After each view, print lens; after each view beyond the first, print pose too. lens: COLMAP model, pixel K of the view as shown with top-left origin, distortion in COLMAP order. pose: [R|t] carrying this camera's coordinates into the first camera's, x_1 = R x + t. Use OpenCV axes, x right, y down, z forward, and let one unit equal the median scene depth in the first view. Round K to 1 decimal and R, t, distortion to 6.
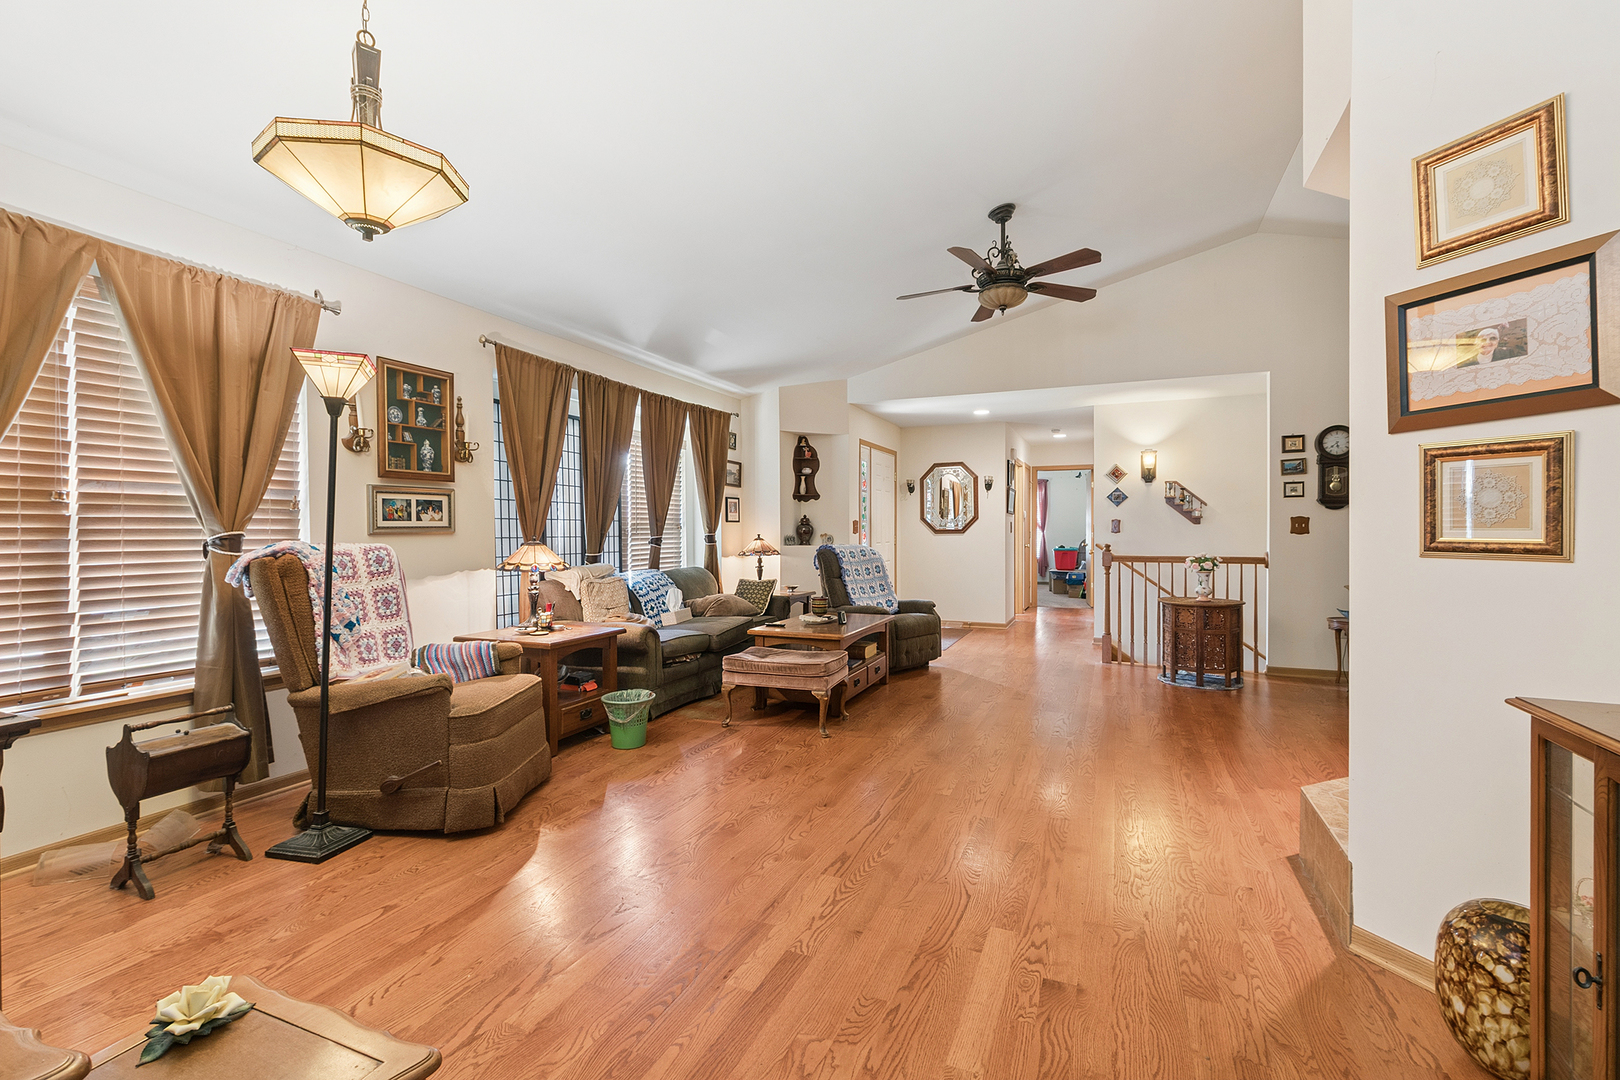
lens RADIAL K [[727.0, 0, 794.8], [0, 727.0, 537.7], [0, 0, 1]] dist [-0.001311, -0.000372]
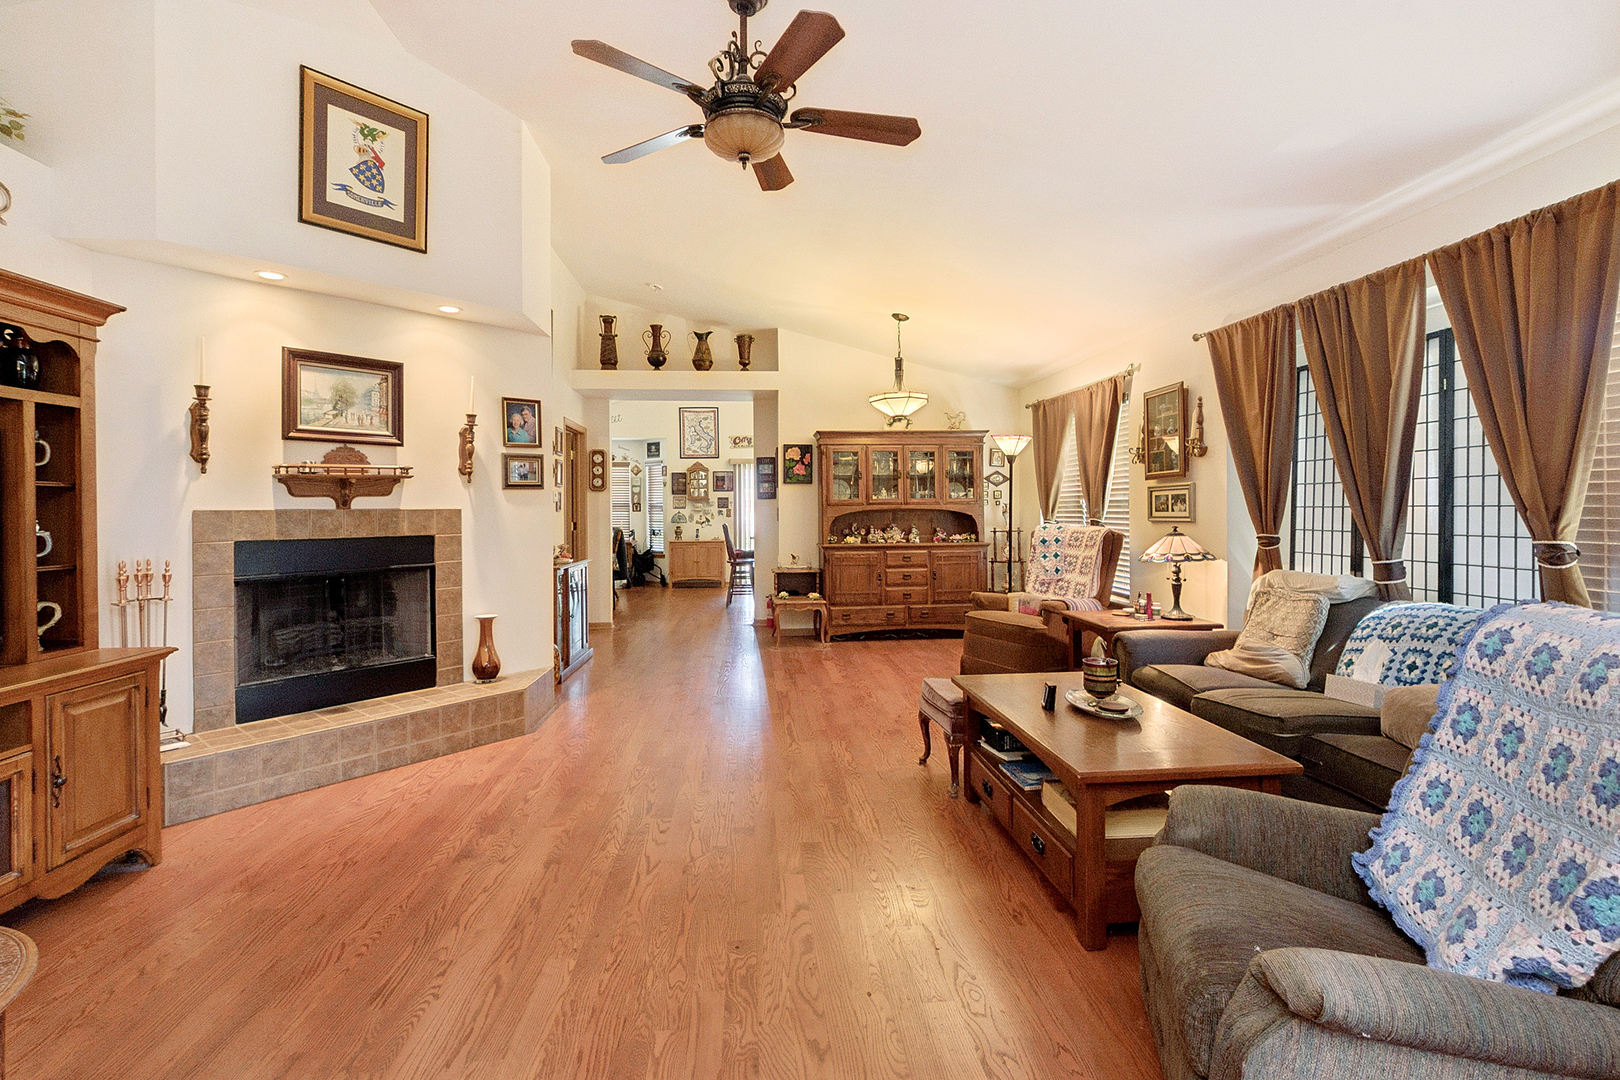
lens RADIAL K [[726.9, 0, 811.0], [0, 726.9, 508.5], [0, 0, 1]] dist [-0.008789, -0.000524]
pose [[-0.876877, 0.006139, -0.480675, 0.334368], [0.002810, 0.999967, 0.007645, -0.021940], [0.480706, 0.005353, -0.876865, 0.986363]]
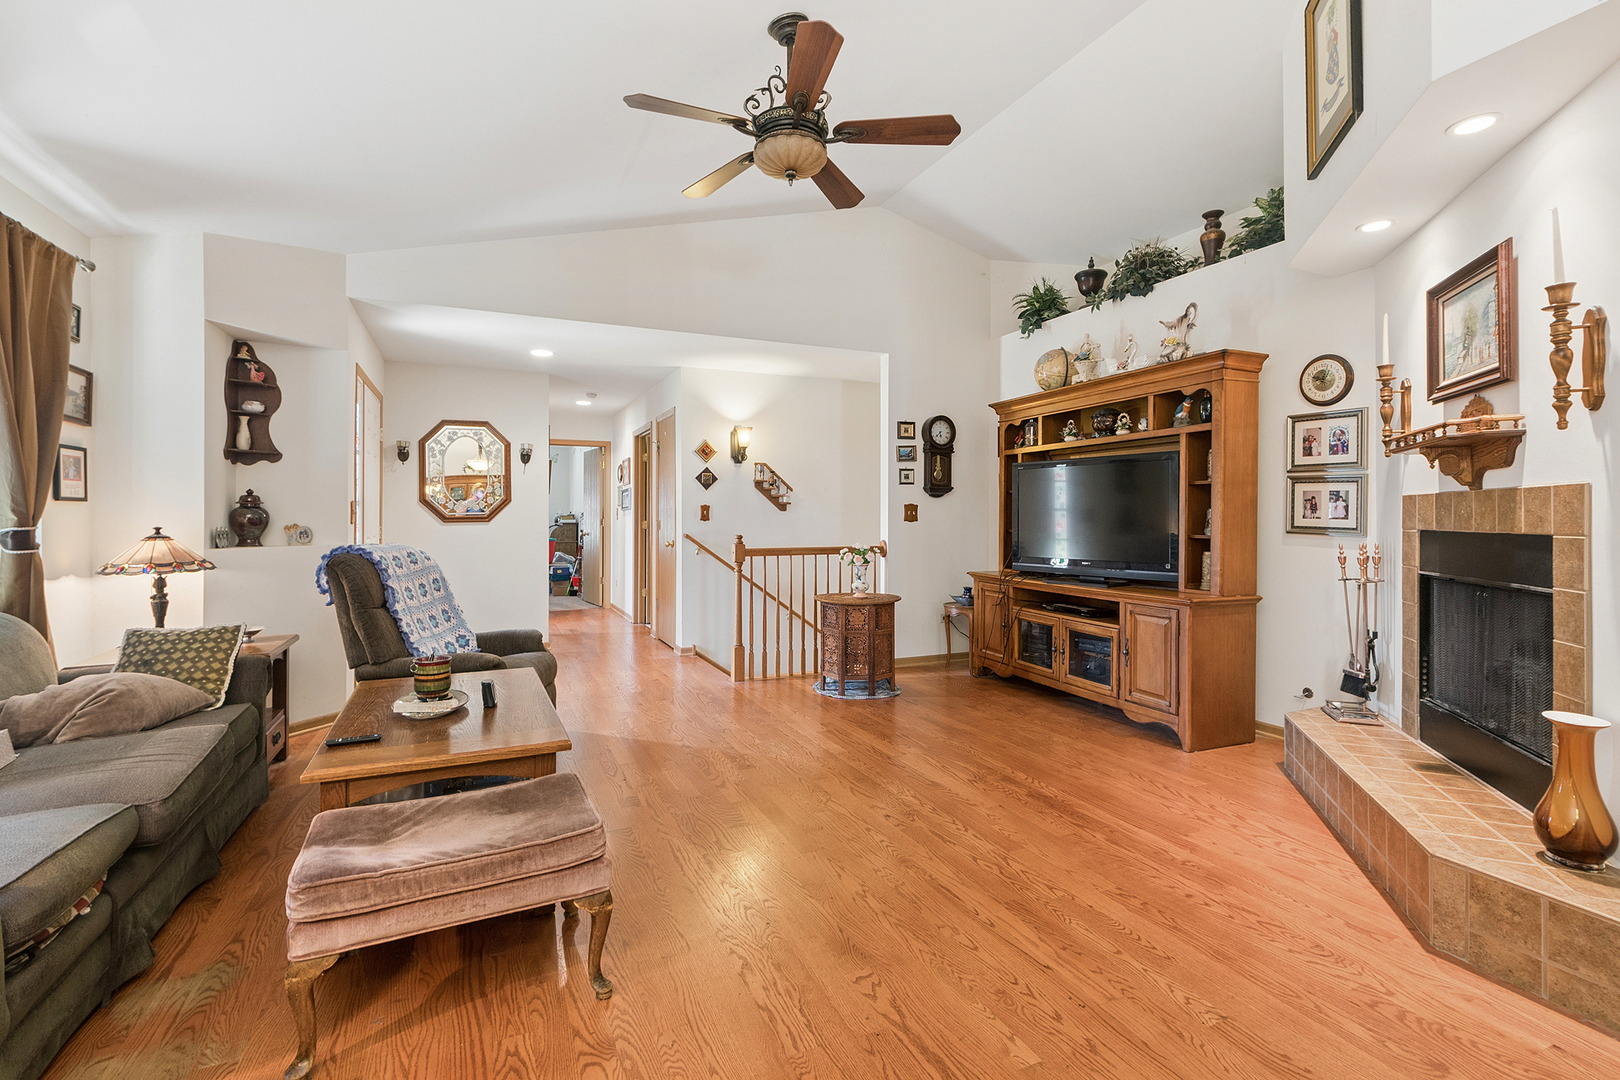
lens RADIAL K [[733.8, 0, 813.0], [0, 733.8, 512.1], [0, 0, 1]] dist [0.019692, -0.018165]
pose [[0.664128, 0.004102, 0.747608, -0.120164], [0.007676, 0.999895, -0.012305, -0.005223], [-0.747579, 0.013911, 0.664027, 0.353518]]
